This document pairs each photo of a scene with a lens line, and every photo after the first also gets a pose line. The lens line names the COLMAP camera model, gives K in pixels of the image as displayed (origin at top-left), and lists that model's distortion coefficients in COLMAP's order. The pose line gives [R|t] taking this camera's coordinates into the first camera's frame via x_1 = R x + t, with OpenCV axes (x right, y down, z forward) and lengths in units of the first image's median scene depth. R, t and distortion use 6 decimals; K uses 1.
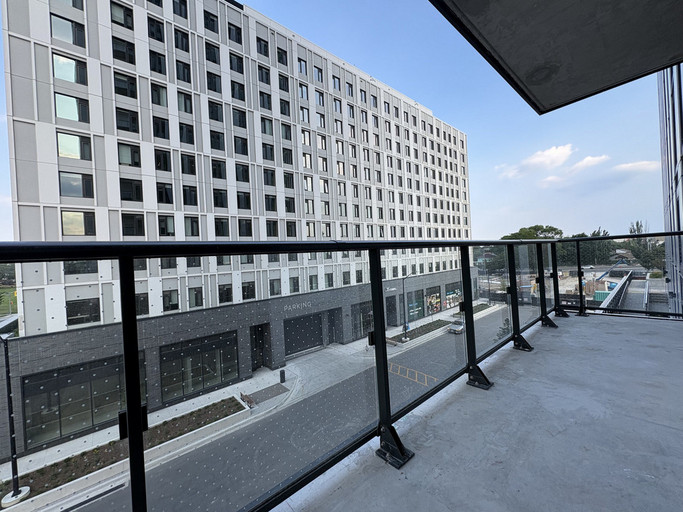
lens RADIAL K [[272.6, 0, 341.2], [0, 272.6, 256.3], [0, 0, 1]] dist [0.000849, -0.000185]
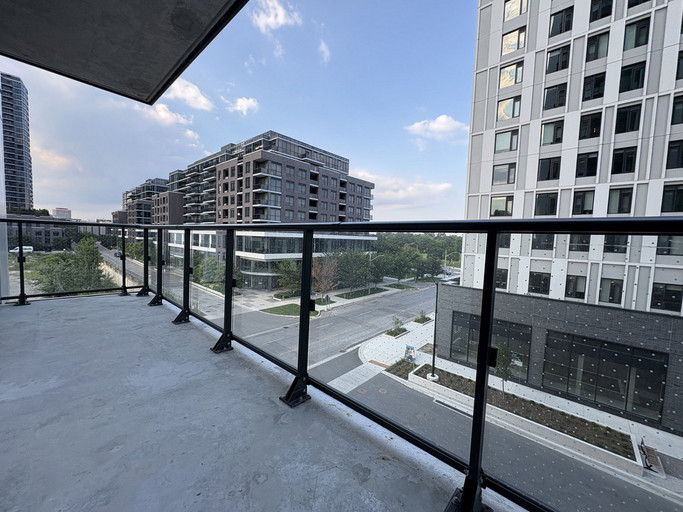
lens RADIAL K [[272.6, 0, 341.2], [0, 272.6, 256.3], [0, 0, 1]] dist [0.000849, -0.000185]
pose [[0.117196, 0.122288, -0.985551, 0.169228], [-0.046071, 0.991991, 0.117609, -0.008290], [0.992040, 0.031622, 0.121892, 0.137520]]
